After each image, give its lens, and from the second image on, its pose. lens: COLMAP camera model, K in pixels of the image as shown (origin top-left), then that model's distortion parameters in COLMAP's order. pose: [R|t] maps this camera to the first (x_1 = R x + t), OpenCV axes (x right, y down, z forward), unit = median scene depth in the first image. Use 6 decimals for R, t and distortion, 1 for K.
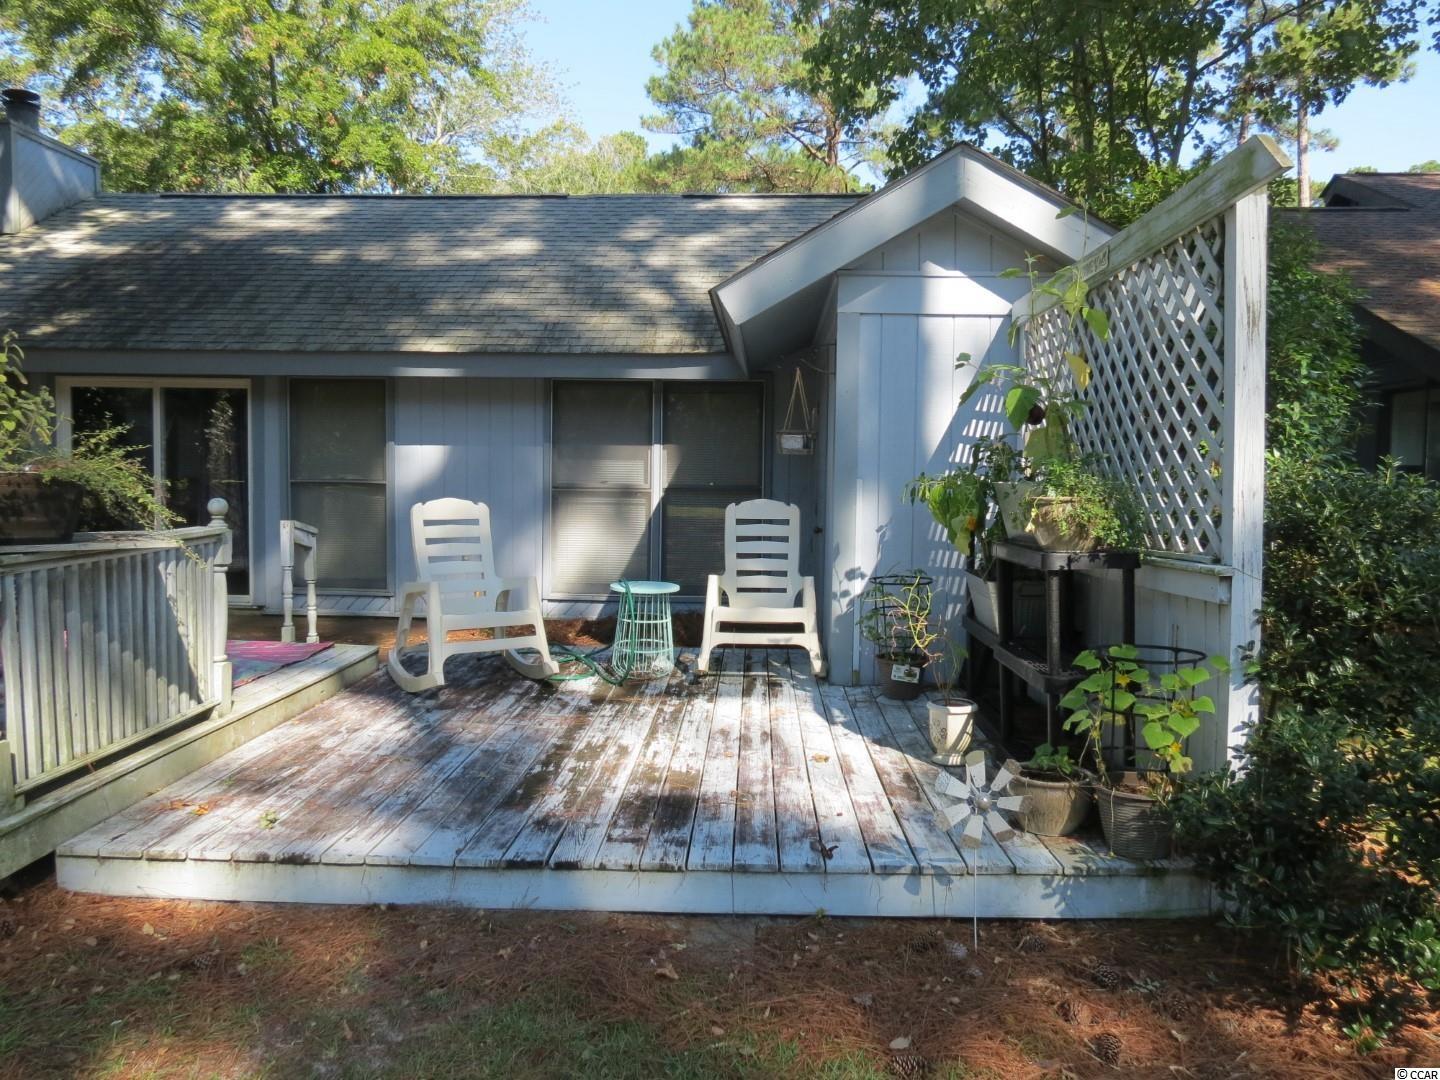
lens RADIAL K [[1018.9, 0, 727.0], [0, 1018.9, 533.5], [0, 0, 1]] dist [-0.037544, 0.015961]
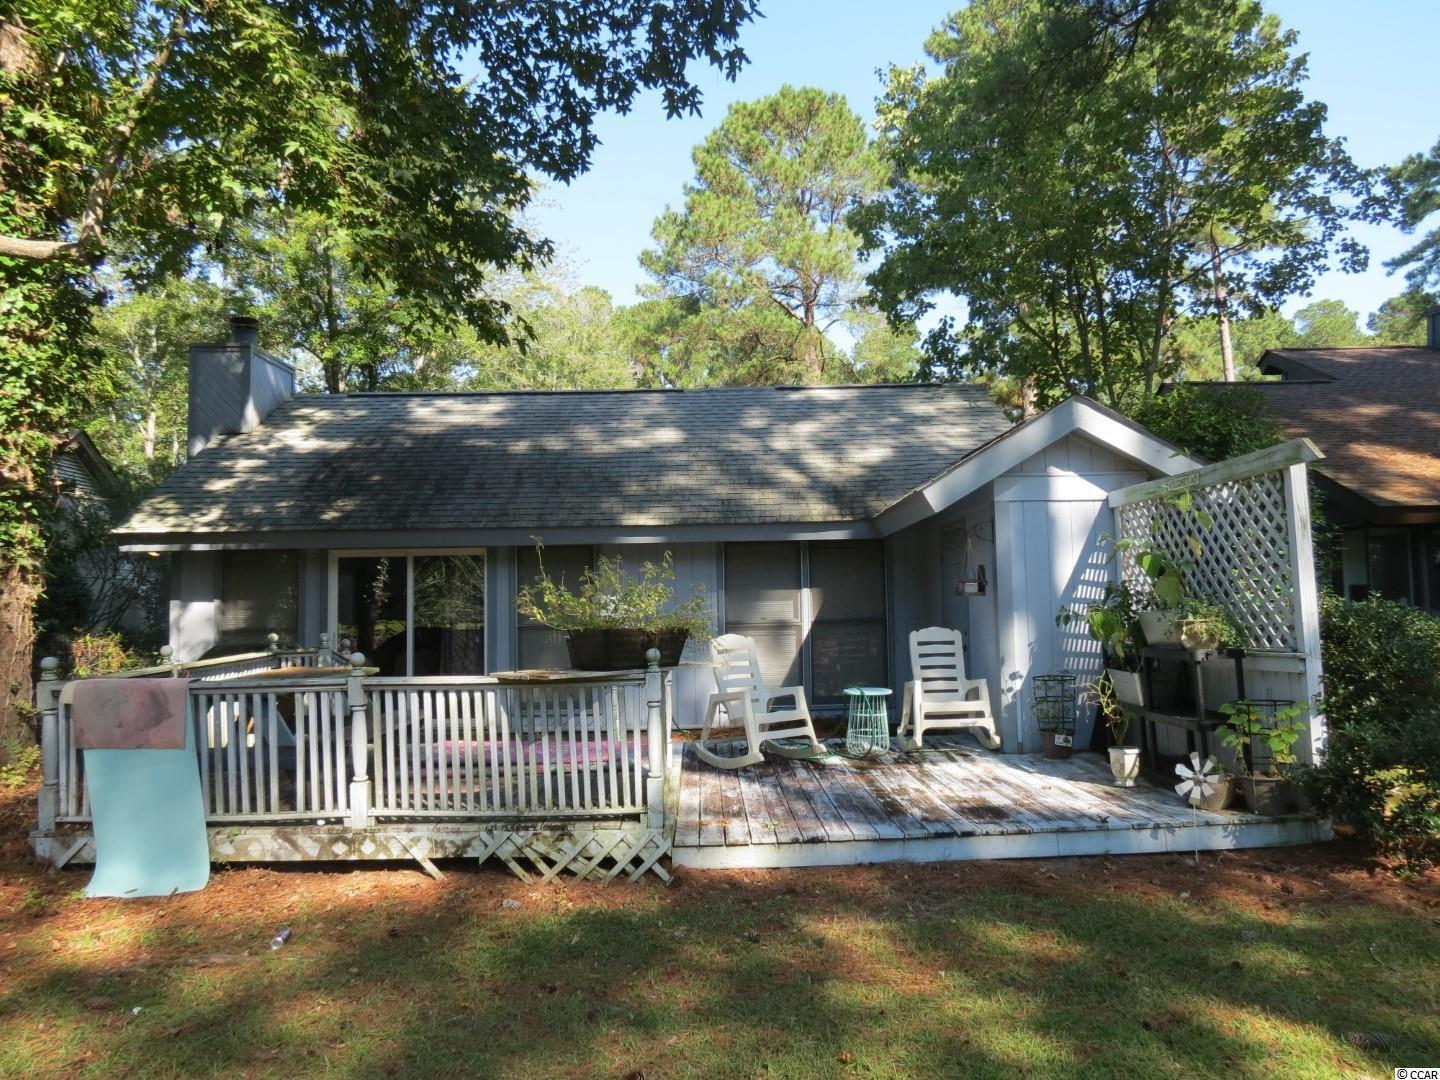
lens RADIAL K [[1018.9, 0, 716.4], [0, 1018.9, 540.6], [0, 0, 1]] dist [-0.037544, 0.015961]
pose [[0.998311, -0.031259, 0.048966, -0.361748], [0.036842, 0.992376, -0.117608, 0.002330], [-0.044917, 0.119213, 0.991852, -0.447083]]
